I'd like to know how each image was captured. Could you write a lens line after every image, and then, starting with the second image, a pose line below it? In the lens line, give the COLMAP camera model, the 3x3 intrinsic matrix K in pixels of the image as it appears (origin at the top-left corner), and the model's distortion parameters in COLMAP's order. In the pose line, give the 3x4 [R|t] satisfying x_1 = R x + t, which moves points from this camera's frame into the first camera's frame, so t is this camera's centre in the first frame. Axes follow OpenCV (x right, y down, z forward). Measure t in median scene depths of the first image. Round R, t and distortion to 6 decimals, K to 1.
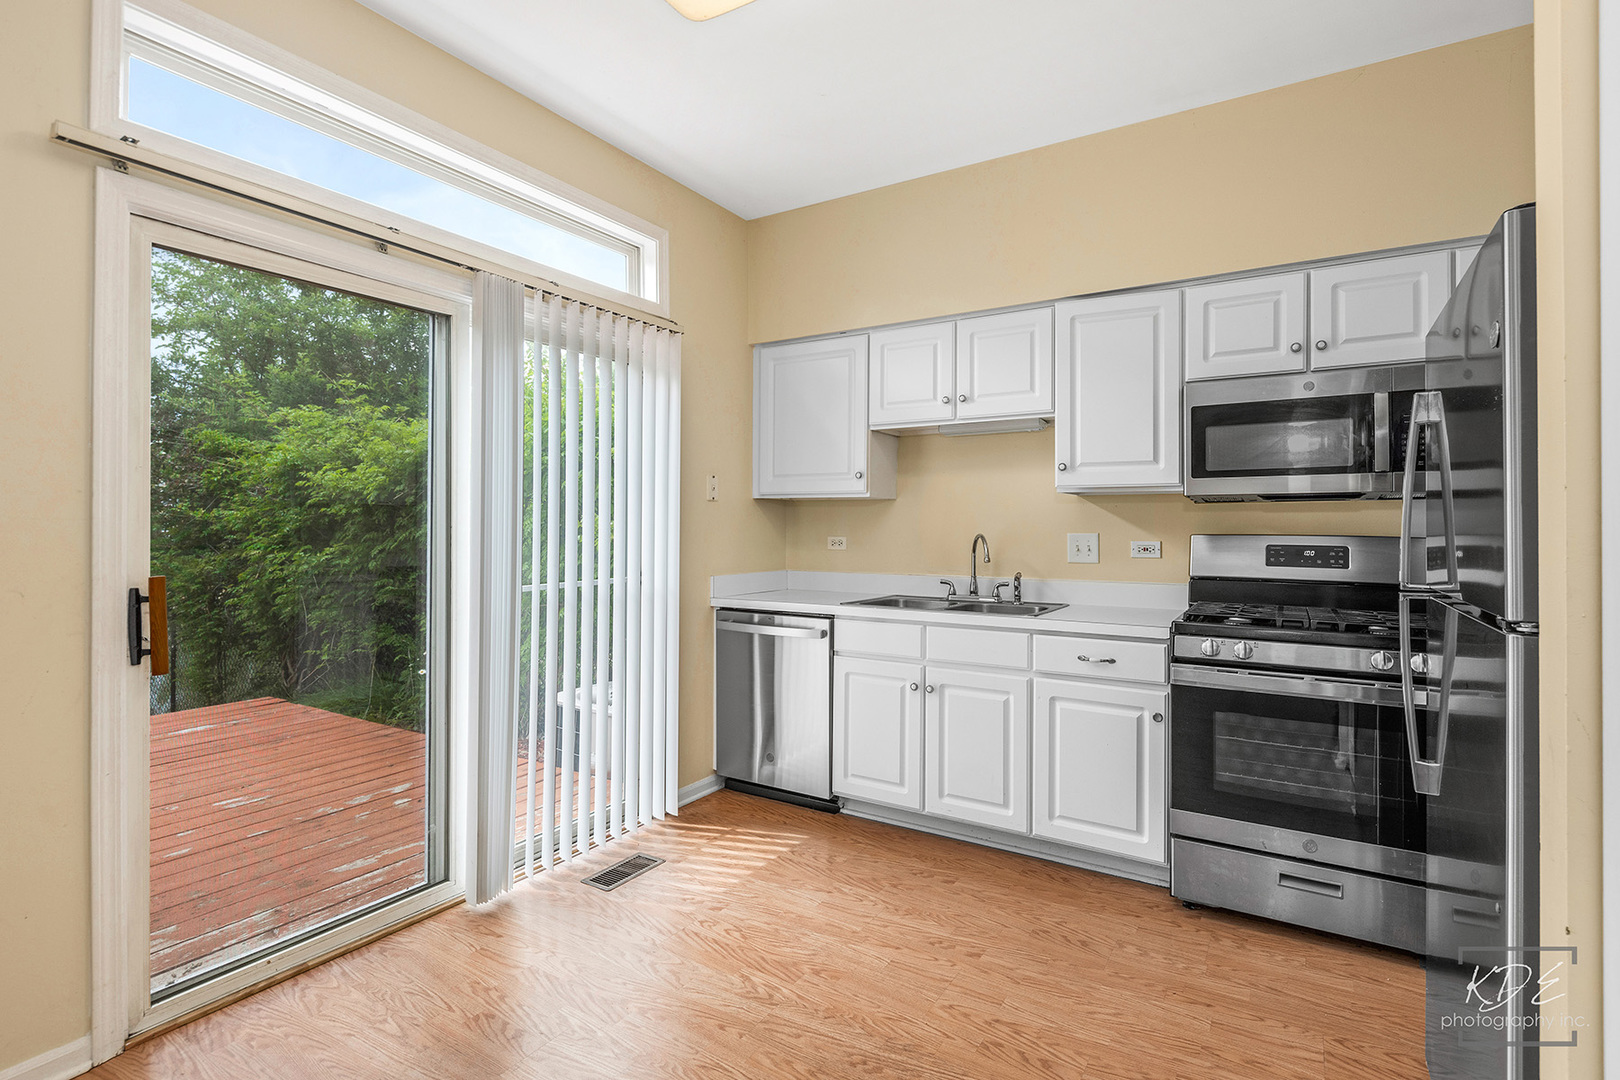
lens RADIAL K [[784.9, 0, 809.1], [0, 784.9, 520.0], [0, 0, 1]] dist [0.001487, -0.000495]
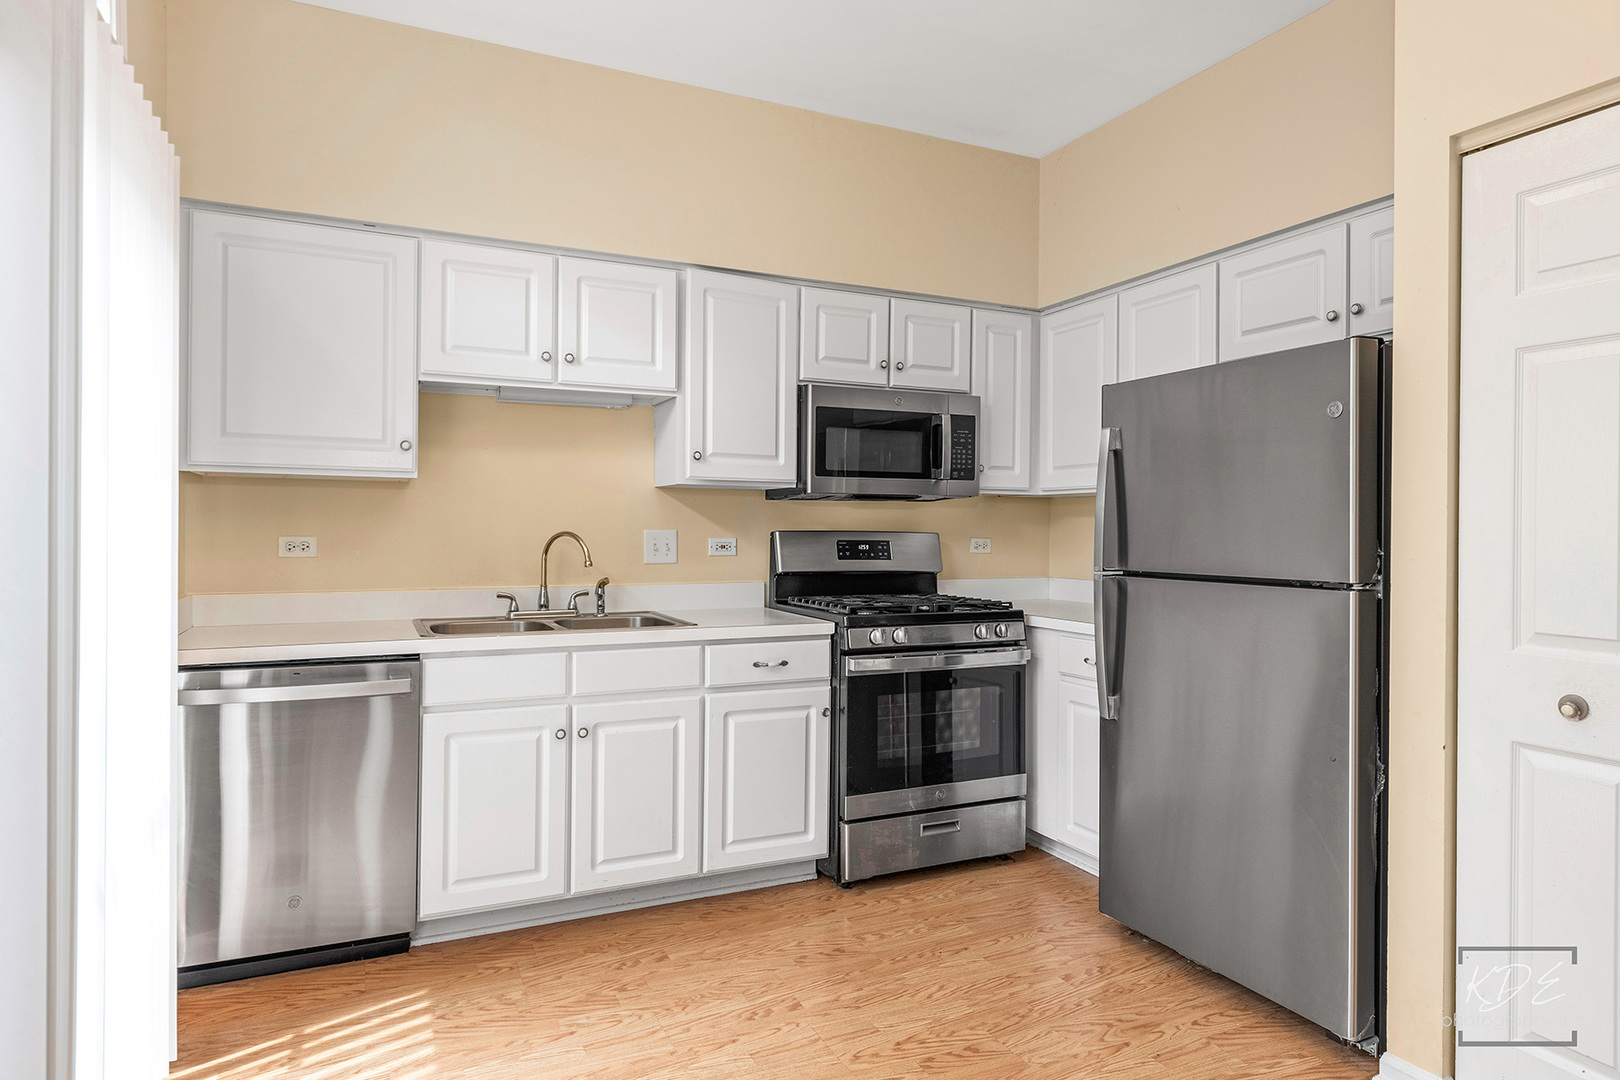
lens RADIAL K [[942.9, 0, 809.7], [0, 942.9, 529.1], [0, 0, 1]] dist [-0.003238, -0.003398]
pose [[0.538978, -0.002806, 0.842315, -0.513975], [-0.012872, 0.999850, 0.011567, 0.001512], [-0.842222, -0.017077, 0.538861, 0.321127]]
